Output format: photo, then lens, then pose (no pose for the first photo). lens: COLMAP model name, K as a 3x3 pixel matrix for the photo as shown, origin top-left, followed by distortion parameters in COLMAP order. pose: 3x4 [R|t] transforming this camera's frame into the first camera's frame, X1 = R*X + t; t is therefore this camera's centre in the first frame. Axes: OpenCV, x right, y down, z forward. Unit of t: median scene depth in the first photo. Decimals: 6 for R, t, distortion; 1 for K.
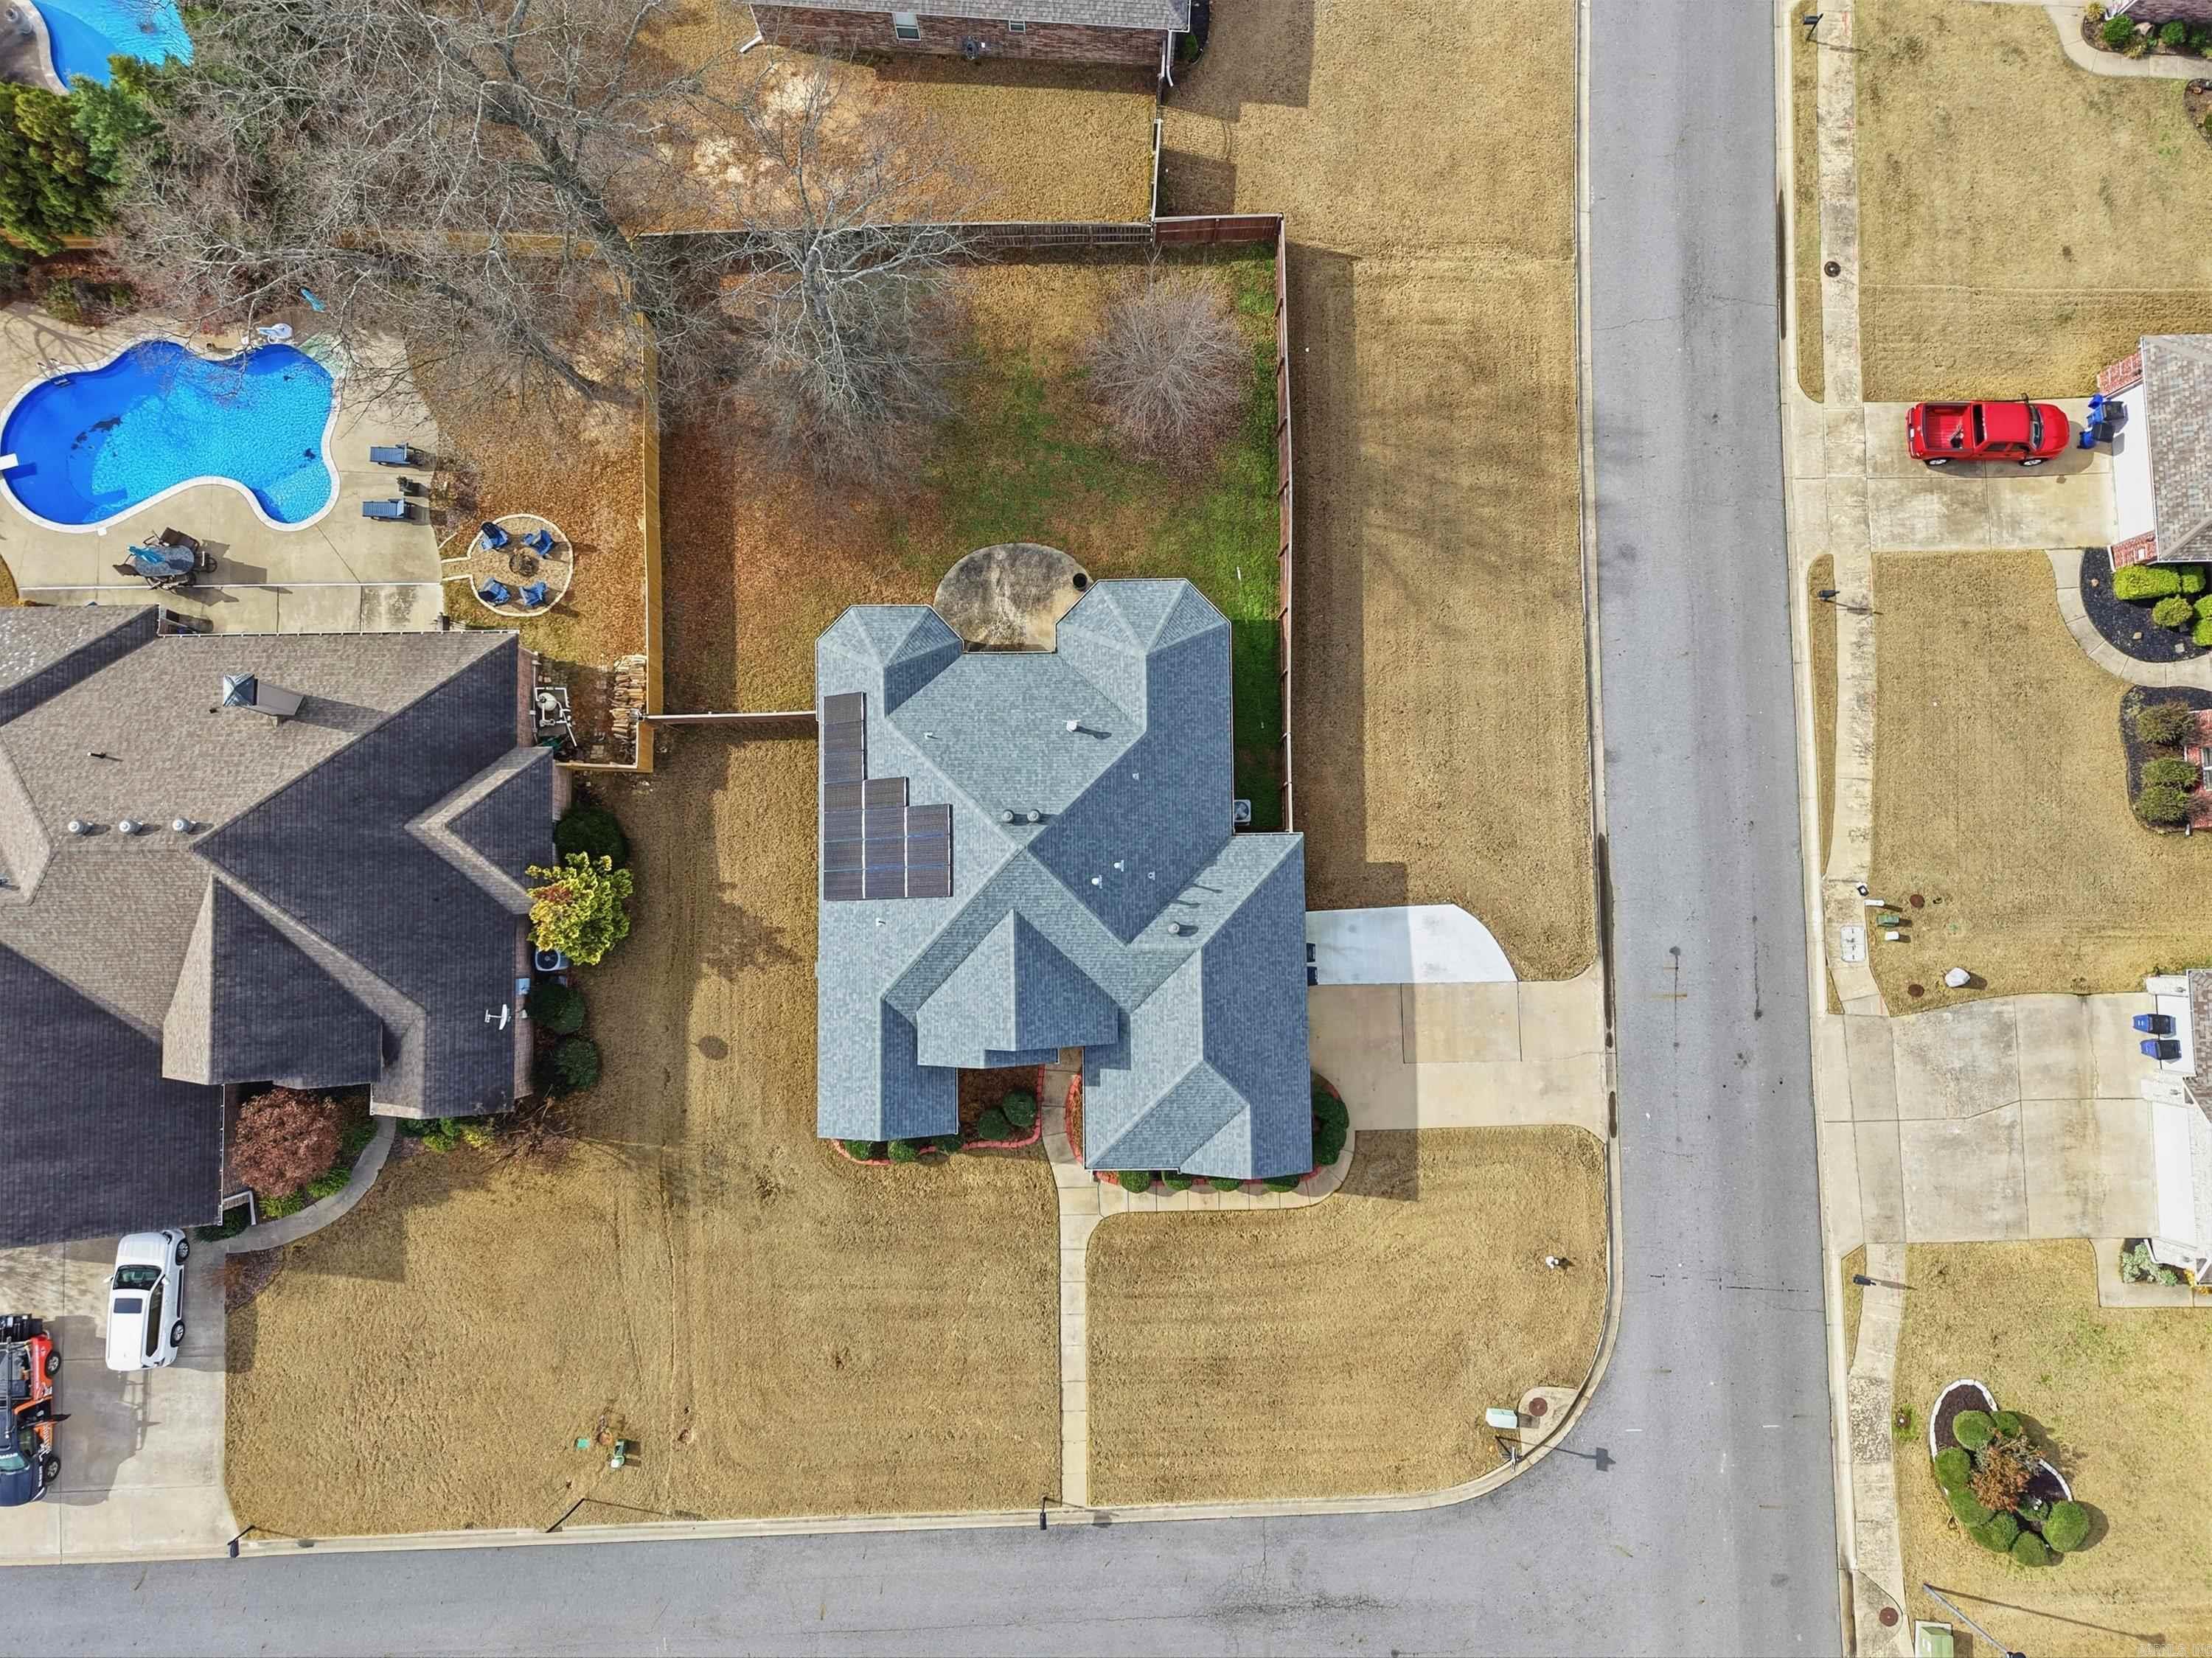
lens RADIAL K [[1474.6, 0, 1106.0], [0, 1474.6, 829.0], [0, 0, 1]] dist [0.031107, -0.030568]
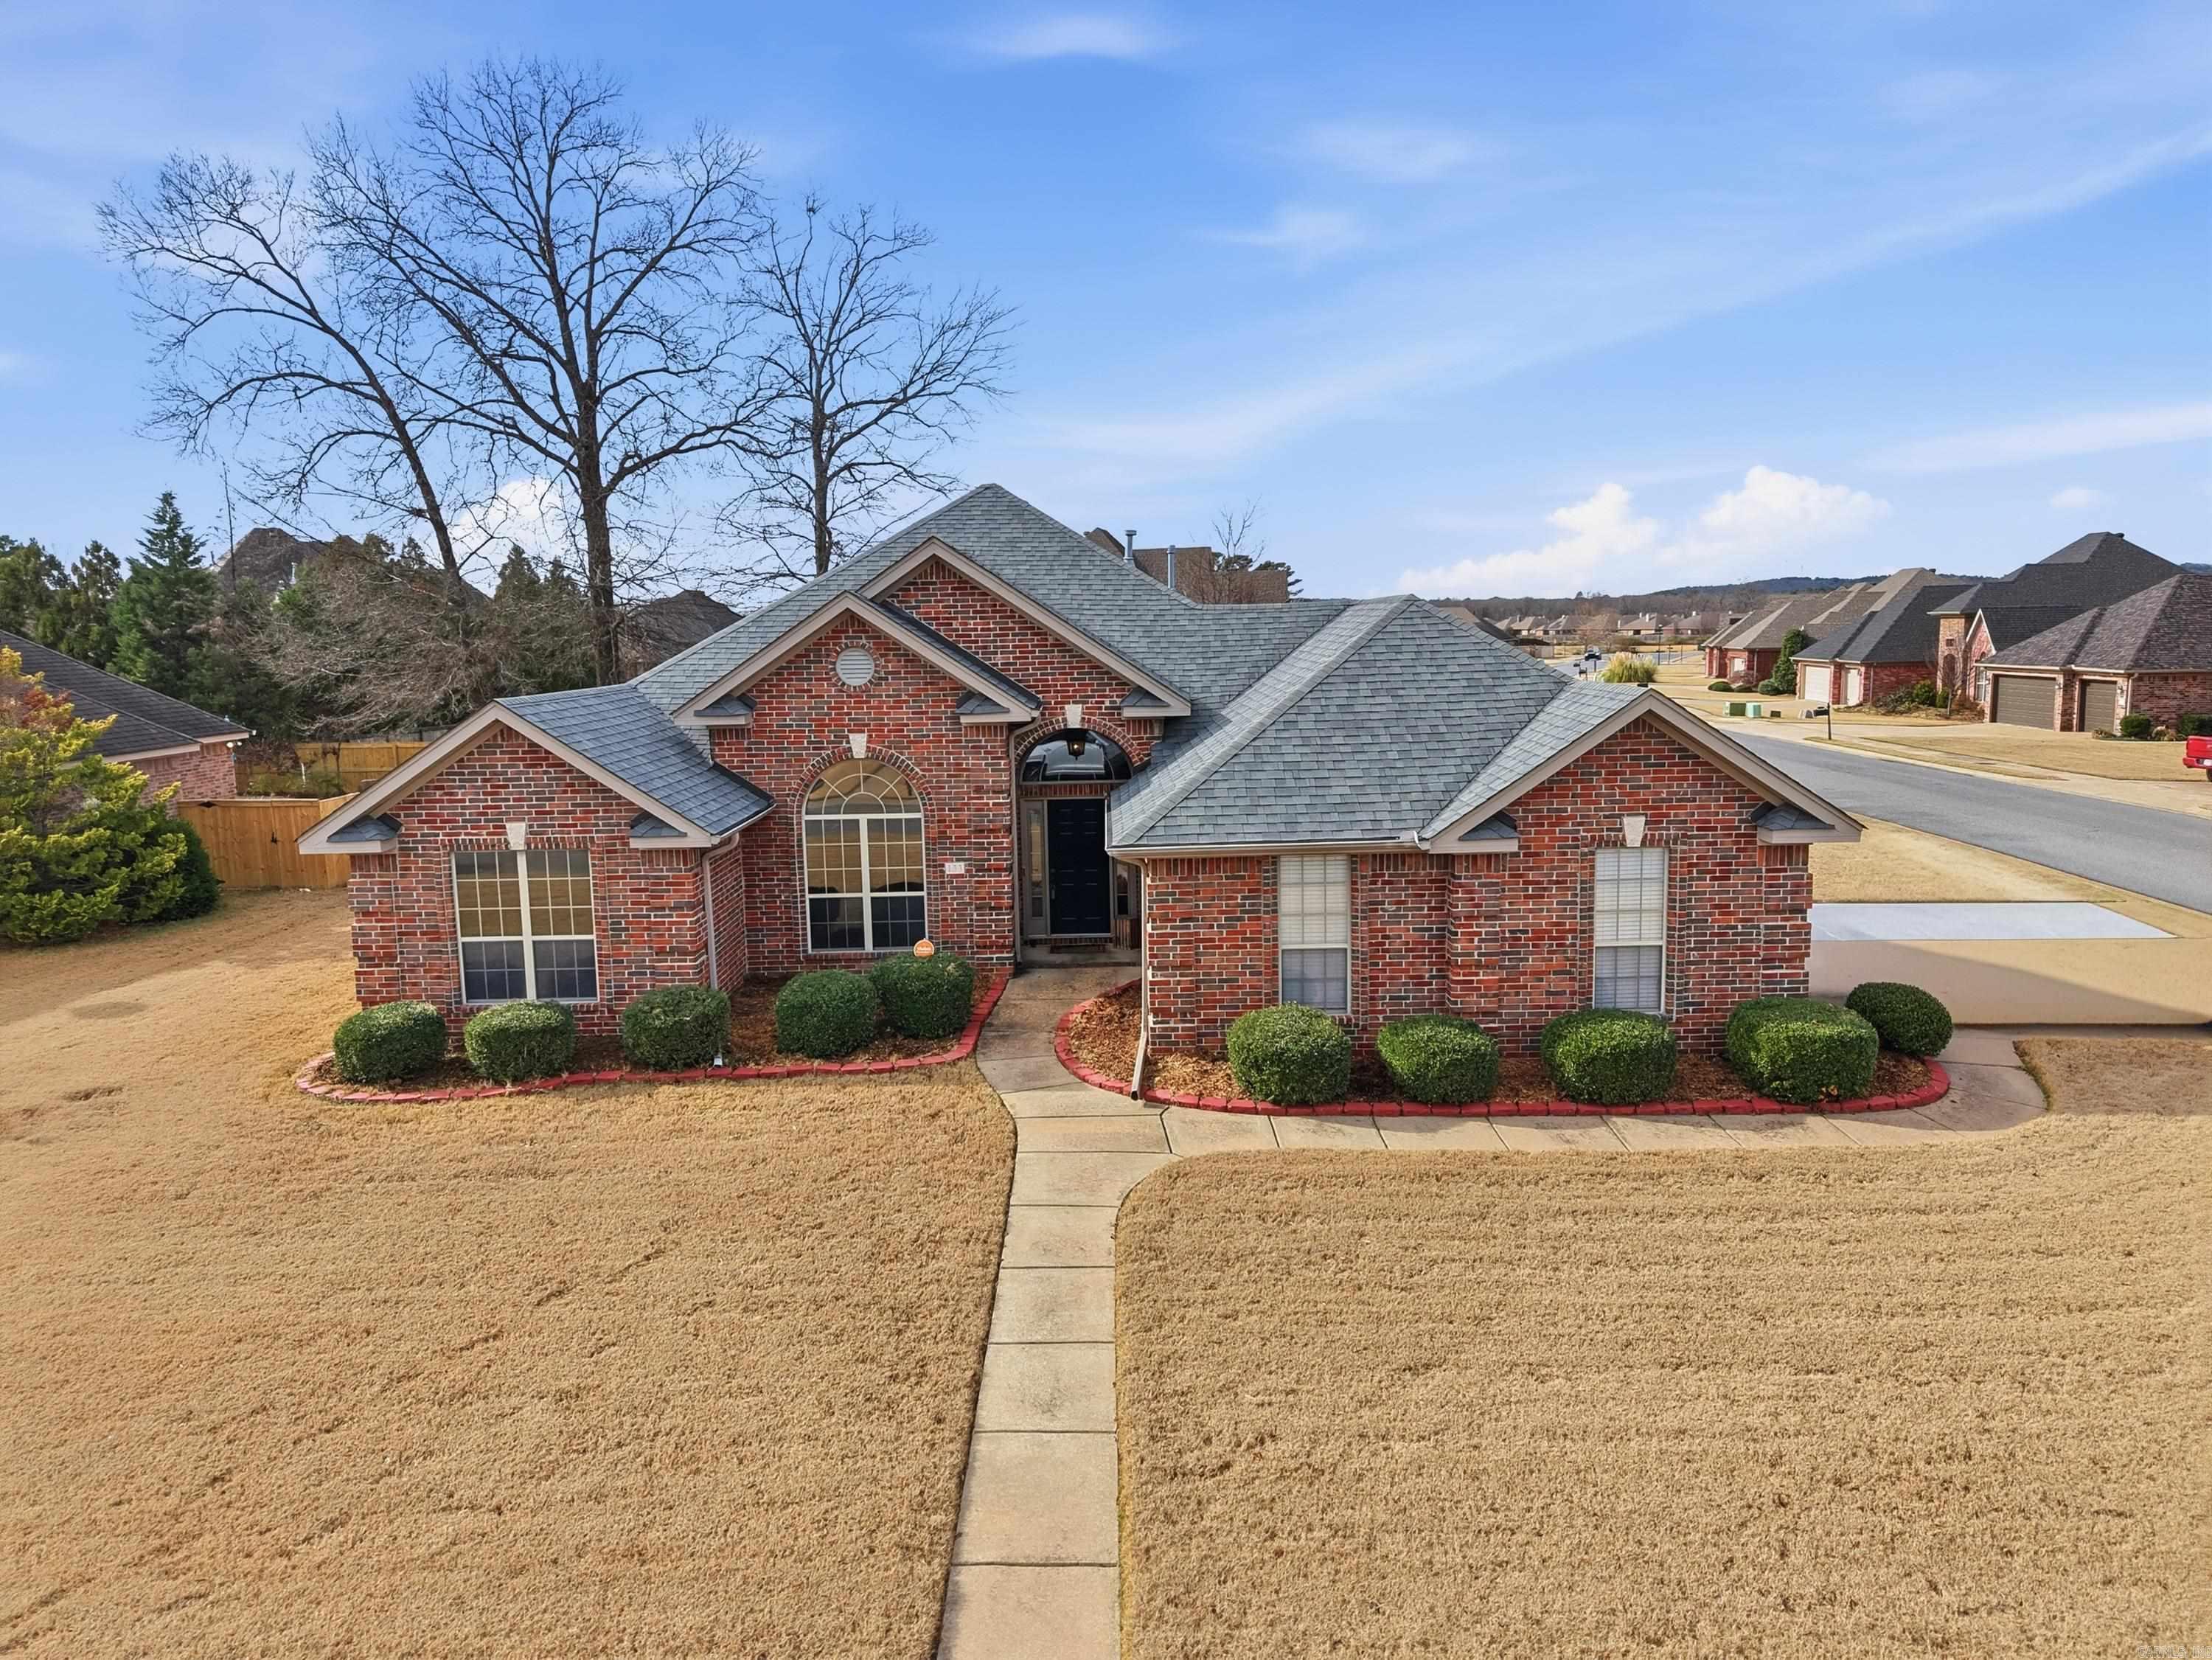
lens RADIAL K [[1516.5, 0, 1106.0], [0, 1516.5, 830.0], [0, 0, 1]] dist [0.086552, -0.234876]
pose [[0.999415, -0.031721, -0.012783, -0.010173], [-0.005853, 0.209606, -0.977768, 0.507673], [0.033695, 0.977271, 0.209297, 0.881439]]
